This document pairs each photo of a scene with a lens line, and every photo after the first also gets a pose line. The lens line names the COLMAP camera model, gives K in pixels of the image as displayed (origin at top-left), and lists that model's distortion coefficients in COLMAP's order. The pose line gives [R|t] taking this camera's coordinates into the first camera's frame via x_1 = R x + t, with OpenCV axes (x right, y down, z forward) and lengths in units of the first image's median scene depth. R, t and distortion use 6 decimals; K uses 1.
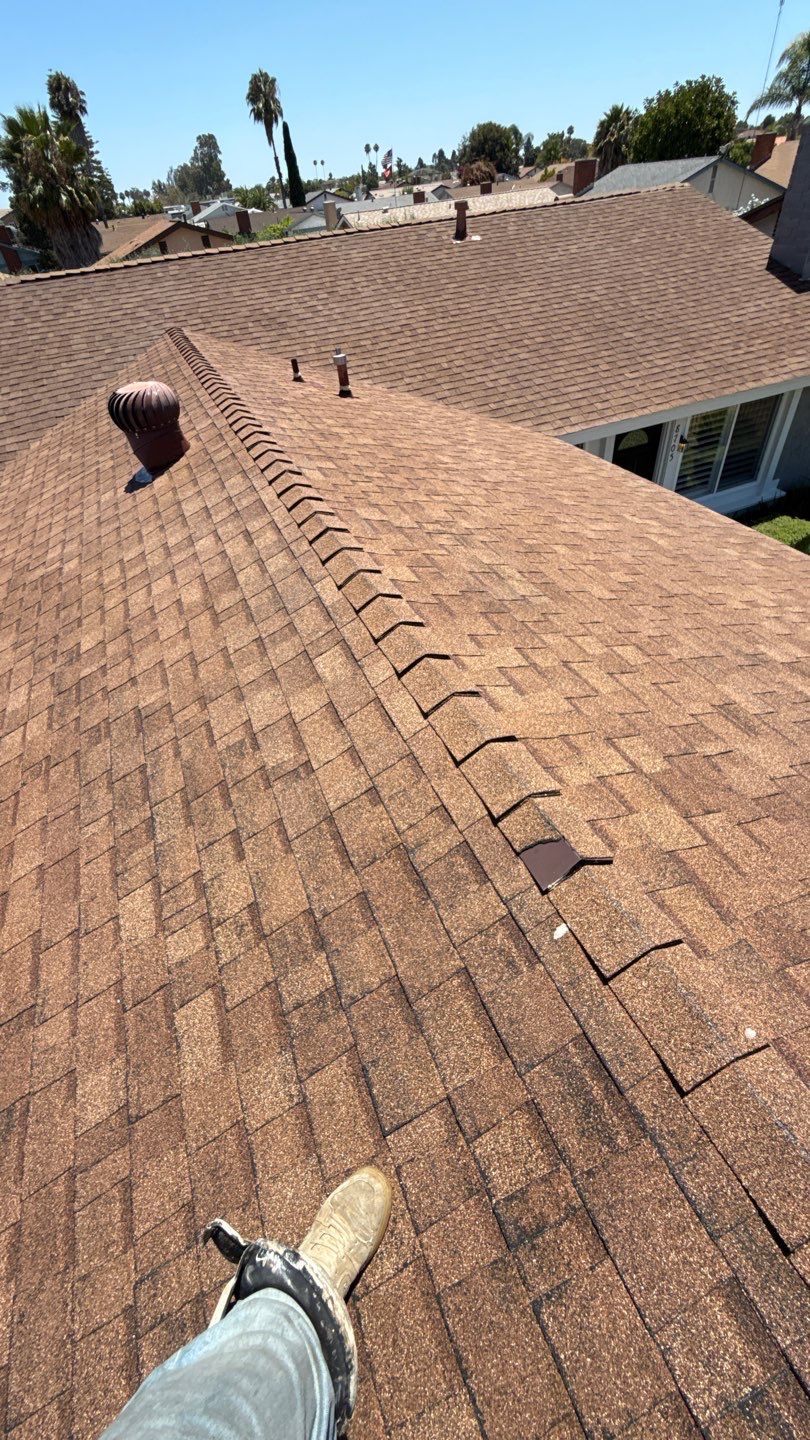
lens RADIAL K [[576.0, 0, 408.5], [0, 576.0, 721.0], [0, 0, 1]] dist [-0.001465, 0.000141]
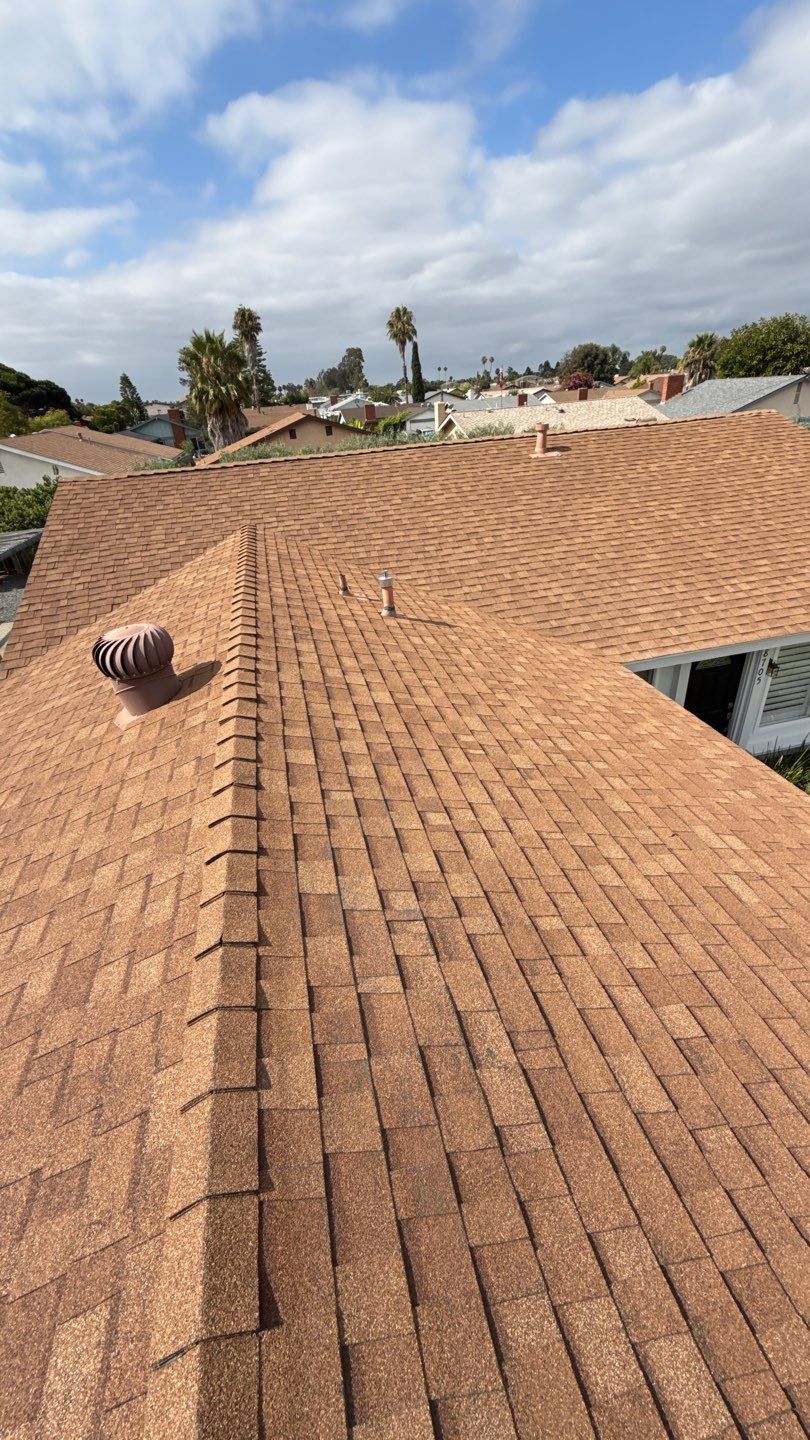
lens RADIAL K [[572.1, 0, 408.5], [0, 572.1, 720.5], [0, 0, 1]] dist [0.001367, 0.000088]
pose [[0.986684, 0.098392, -0.129509, 0.046027], [-0.124251, 0.969811, -0.209829, -0.158327], [0.104954, 0.223127, 0.969123, 0.106286]]
